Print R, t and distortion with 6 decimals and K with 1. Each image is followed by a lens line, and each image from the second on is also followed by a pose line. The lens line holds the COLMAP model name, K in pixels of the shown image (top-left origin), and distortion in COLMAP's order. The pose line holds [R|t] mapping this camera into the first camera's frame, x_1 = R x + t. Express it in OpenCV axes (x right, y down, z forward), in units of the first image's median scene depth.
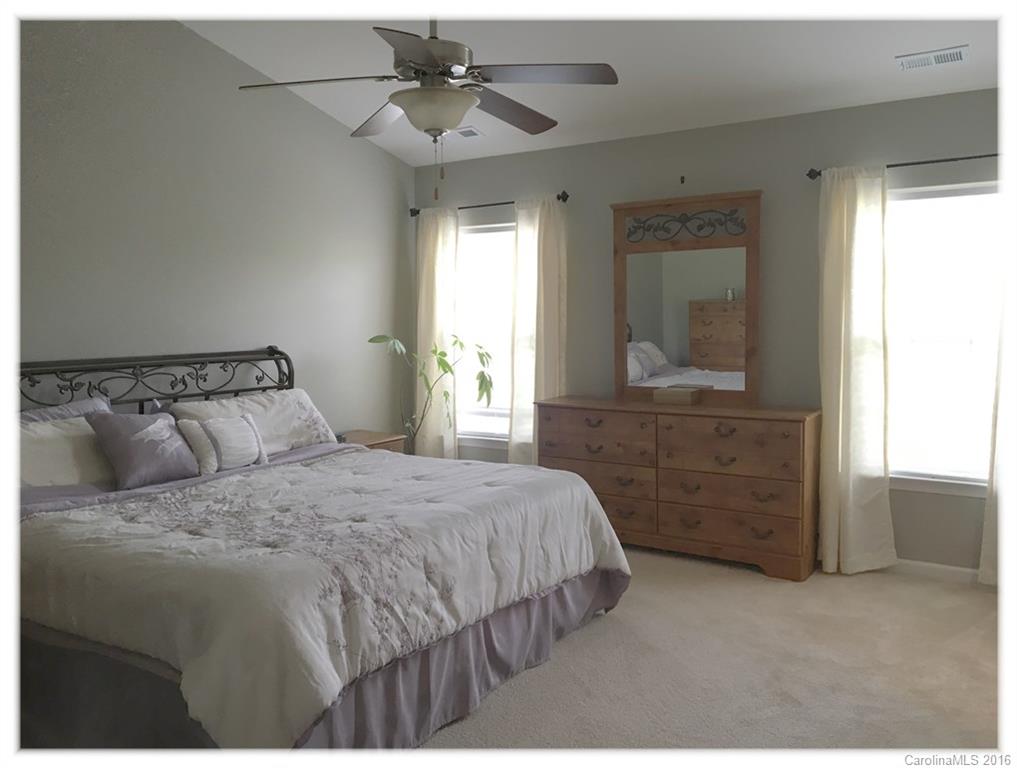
lens RADIAL K [[835.5, 0, 504.9], [0, 835.5, 382.9], [0, 0, 1]] dist [0.049560, -0.030133]
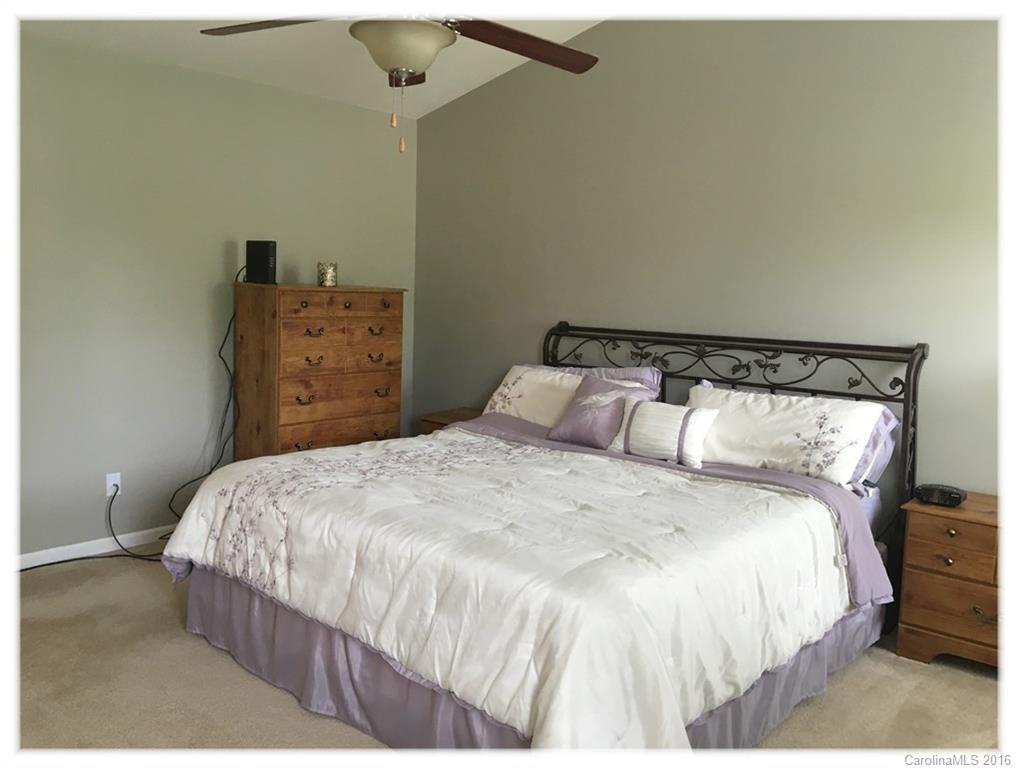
lens RADIAL K [[835.5, 0, 505.0], [0, 835.5, 383.5], [0, 0, 1]] dist [0.049560, -0.030133]
pose [[-0.138807, 0.116391, -0.983456, 0.541134], [-0.111523, 0.984915, 0.132305, -0.075260], [0.984020, 0.128043, -0.123733, 0.860045]]
